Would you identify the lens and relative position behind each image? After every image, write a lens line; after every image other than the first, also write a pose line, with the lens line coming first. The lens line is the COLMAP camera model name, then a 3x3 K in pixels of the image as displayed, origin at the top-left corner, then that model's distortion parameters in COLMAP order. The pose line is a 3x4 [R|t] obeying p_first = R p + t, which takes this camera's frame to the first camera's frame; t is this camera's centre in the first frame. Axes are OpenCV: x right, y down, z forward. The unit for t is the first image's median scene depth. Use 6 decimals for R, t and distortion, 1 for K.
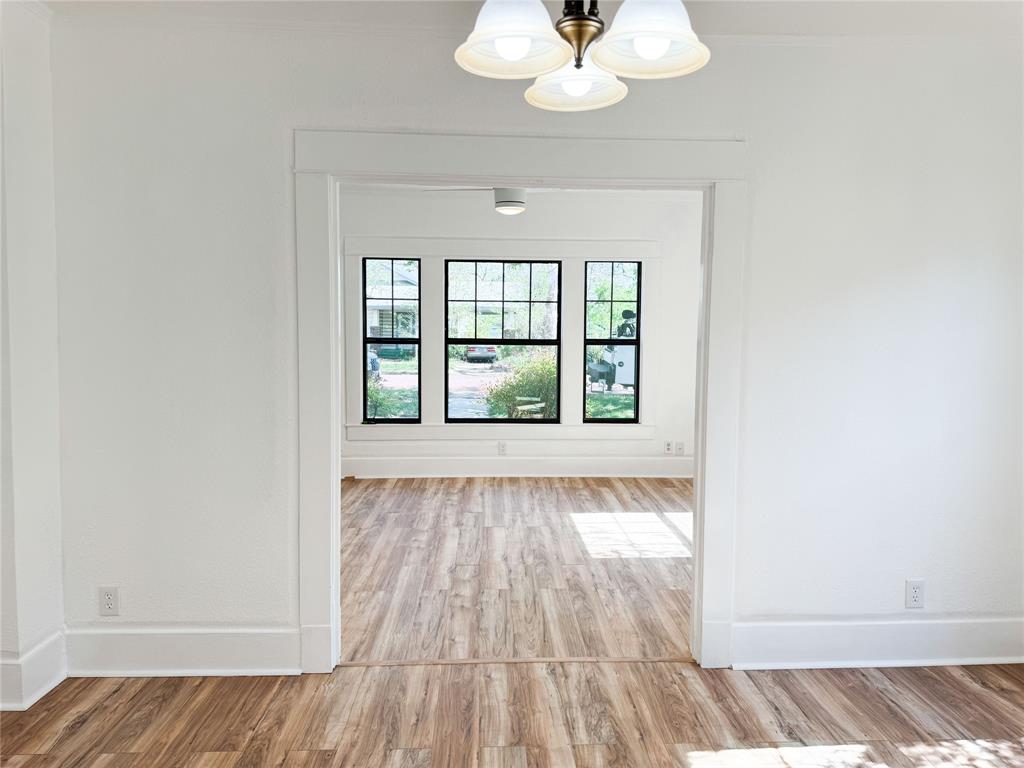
lens RADIAL K [[720.5, 0, 510.8], [0, 720.5, 378.6], [0, 0, 1]] dist [0.112582, -0.159441]
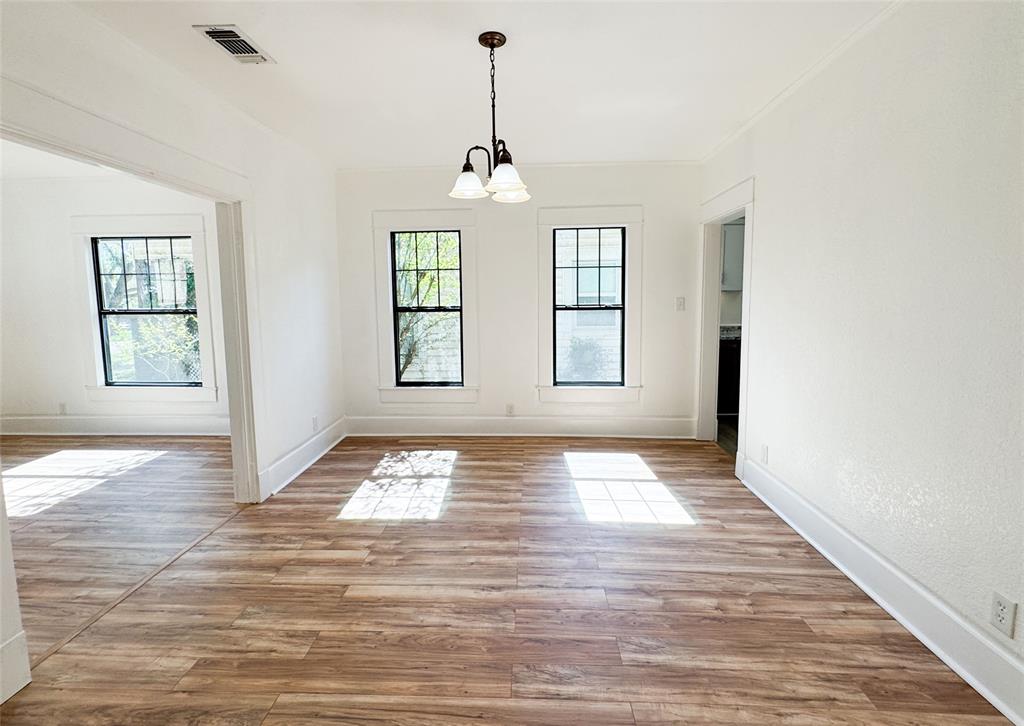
lens RADIAL K [[486.9, 0, 502.2], [0, 486.9, 342.3], [0, 0, 1]] dist [-0.002427, -0.000378]
pose [[0.095533, -0.102966, 0.990087, -0.474041], [0.089891, 0.991464, 0.094436, -0.006319], [-0.991359, 0.079978, 0.103973, 0.220612]]
